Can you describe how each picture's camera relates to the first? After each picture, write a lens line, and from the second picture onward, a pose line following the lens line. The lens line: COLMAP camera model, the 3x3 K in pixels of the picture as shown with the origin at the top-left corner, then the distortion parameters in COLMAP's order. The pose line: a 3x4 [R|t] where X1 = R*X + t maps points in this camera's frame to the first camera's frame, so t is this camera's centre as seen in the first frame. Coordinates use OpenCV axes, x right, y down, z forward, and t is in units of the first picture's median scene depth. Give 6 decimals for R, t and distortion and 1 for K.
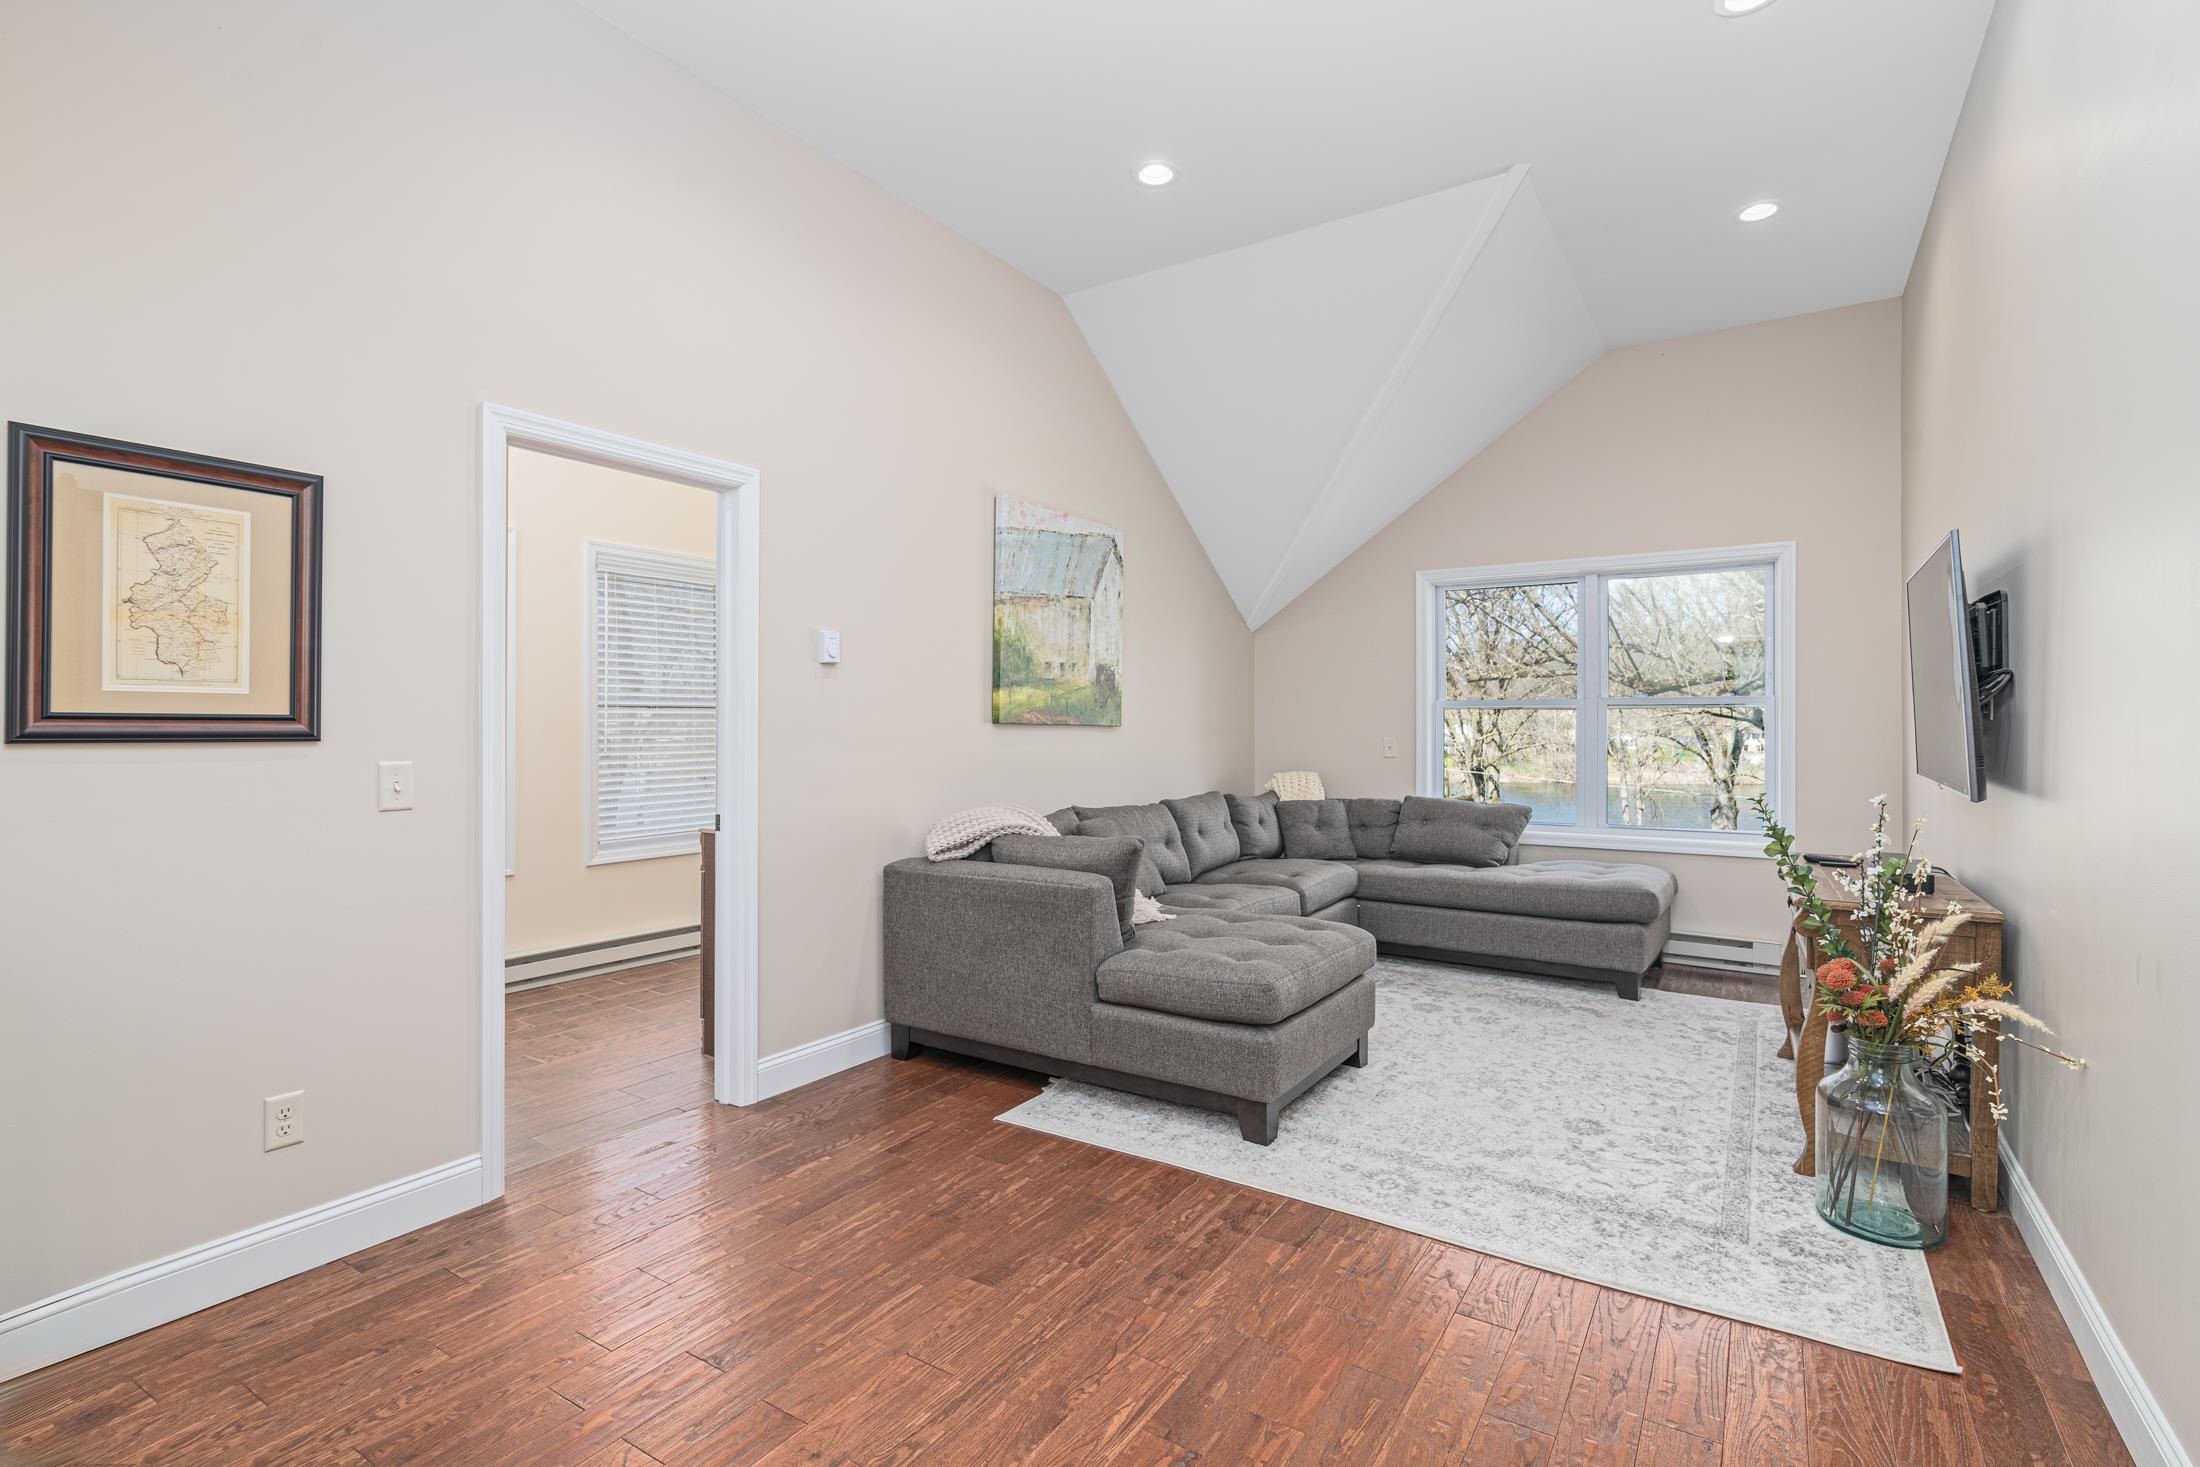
lens RADIAL K [[1033.8, 0, 1095.2], [0, 1033.8, 724.6], [0, 0, 1]] dist [-0.003107, -0.000821]
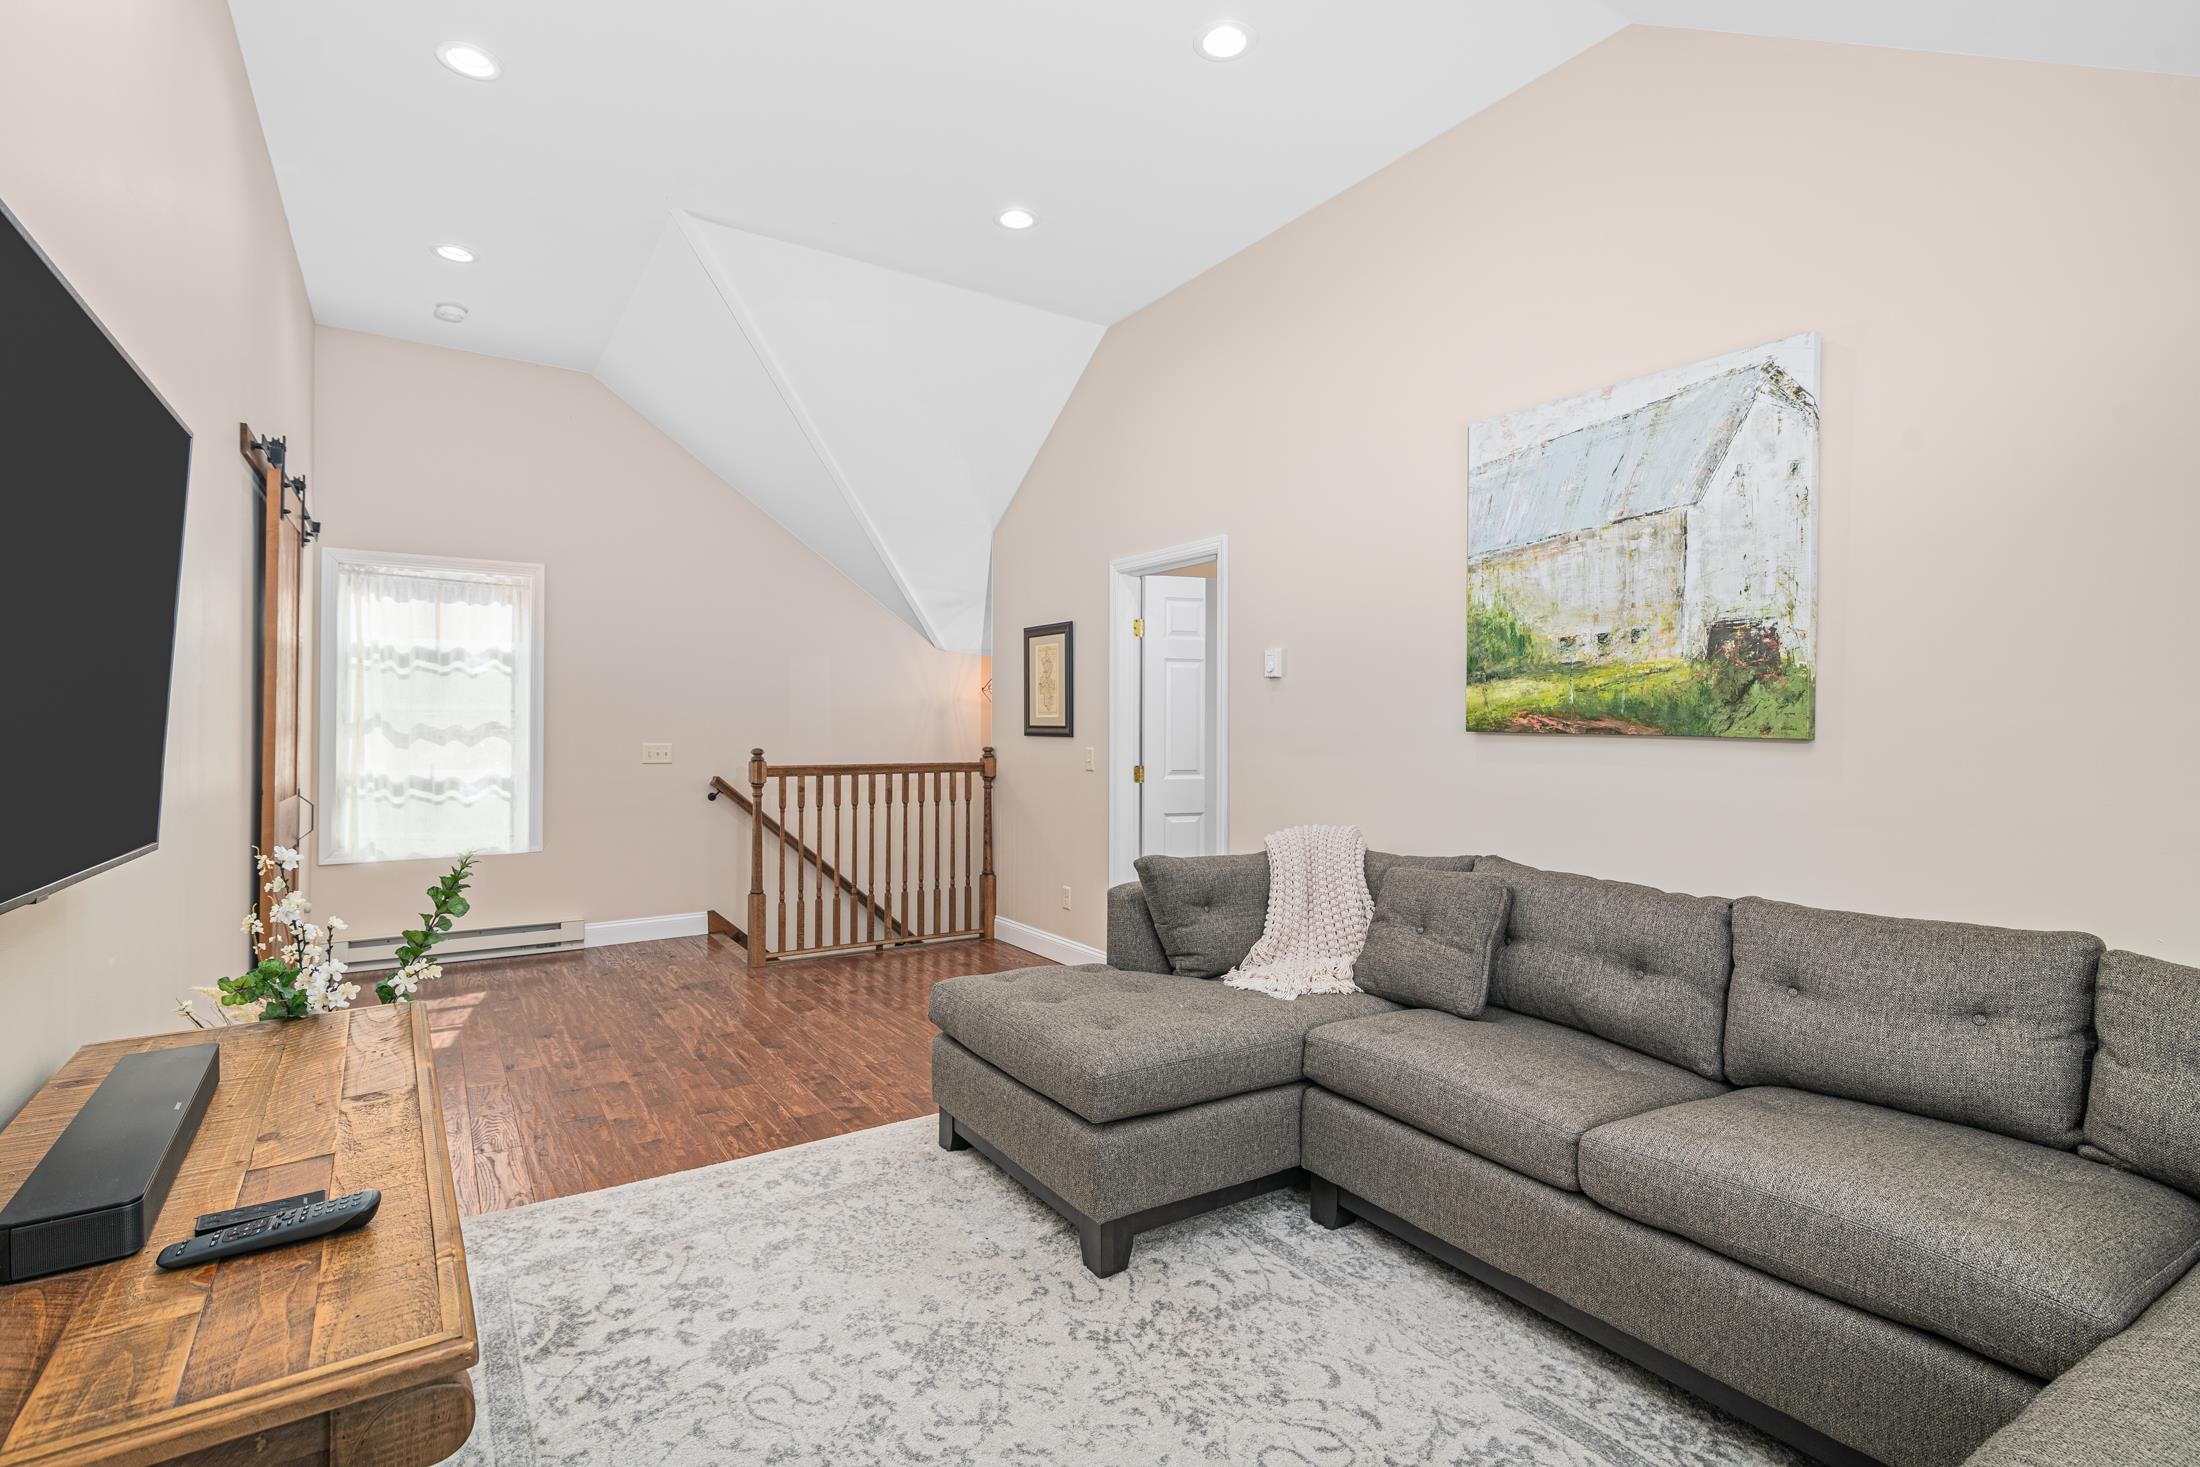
lens RADIAL K [[1033.8, 0, 1102.6], [0, 1033.8, 725.8], [0, 0, 1]] dist [-0.003107, -0.000821]
pose [[-0.400294, -0.001667, -0.916385, 0.707155], [-0.002910, 0.999996, -0.000548, -0.004080], [0.916382, 0.002447, -0.400297, 1.059480]]
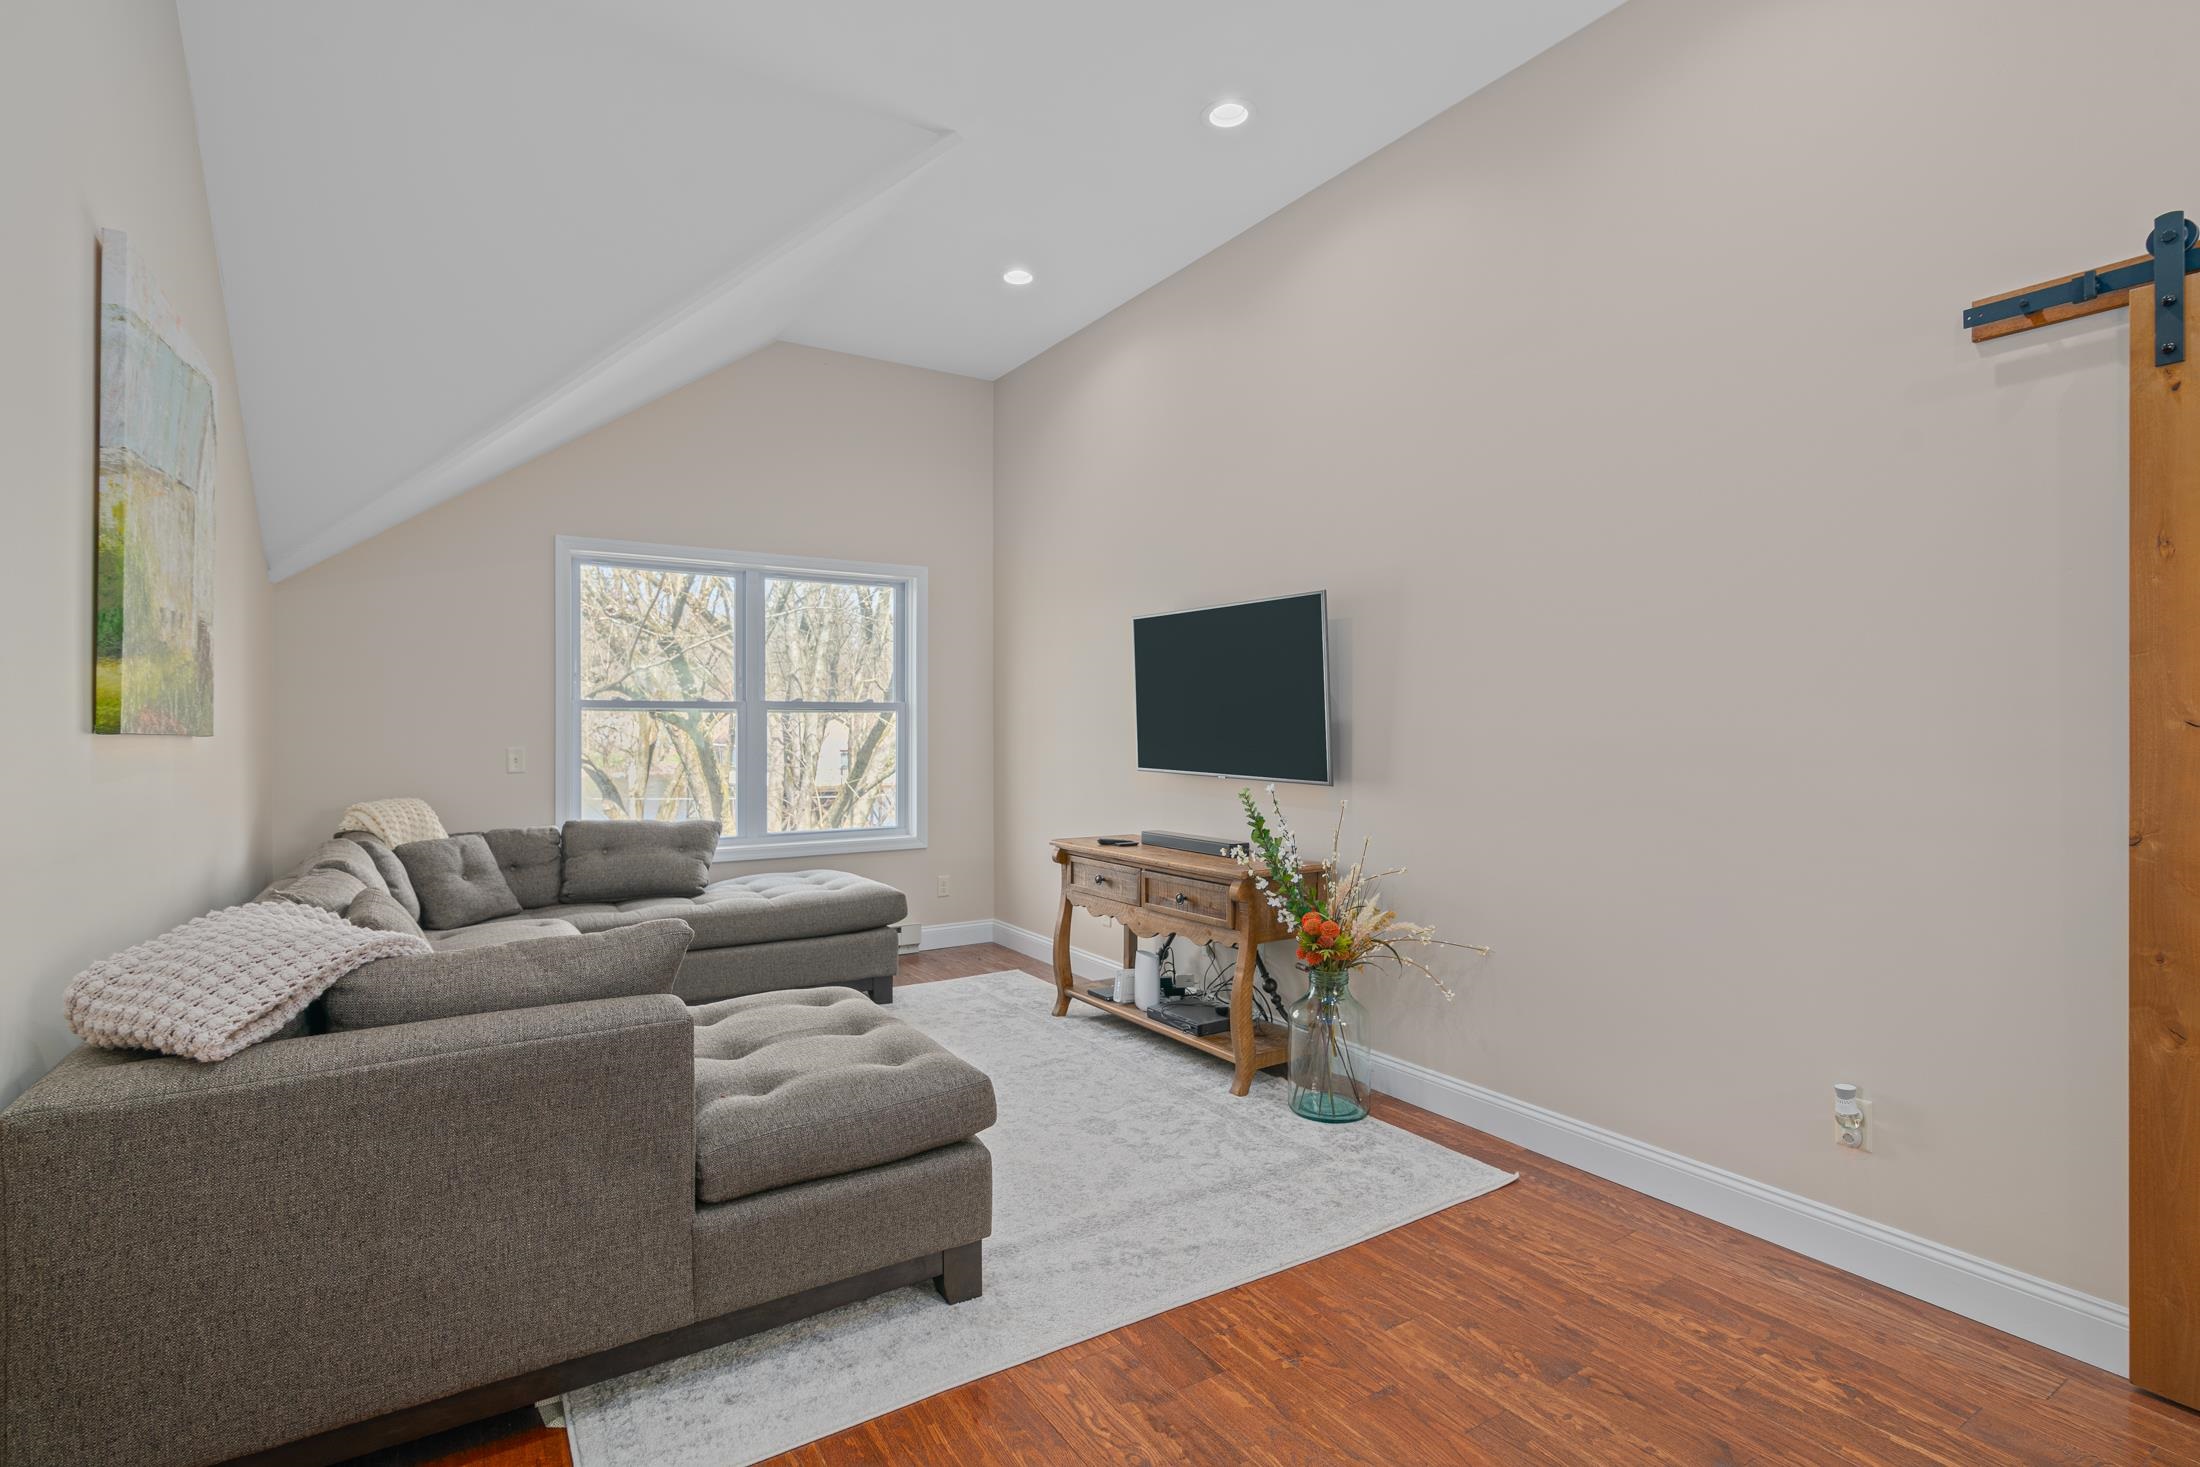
lens RADIAL K [[1033.8, 0, 1095.7], [0, 1033.8, 730.3], [0, 0, 1]] dist [-0.003107, -0.000821]
pose [[0.412848, -0.004168, 0.910790, -0.327487], [0.000365, 0.999990, 0.004411, -0.004078], [-0.910800, -0.001488, 0.412846, 0.418792]]
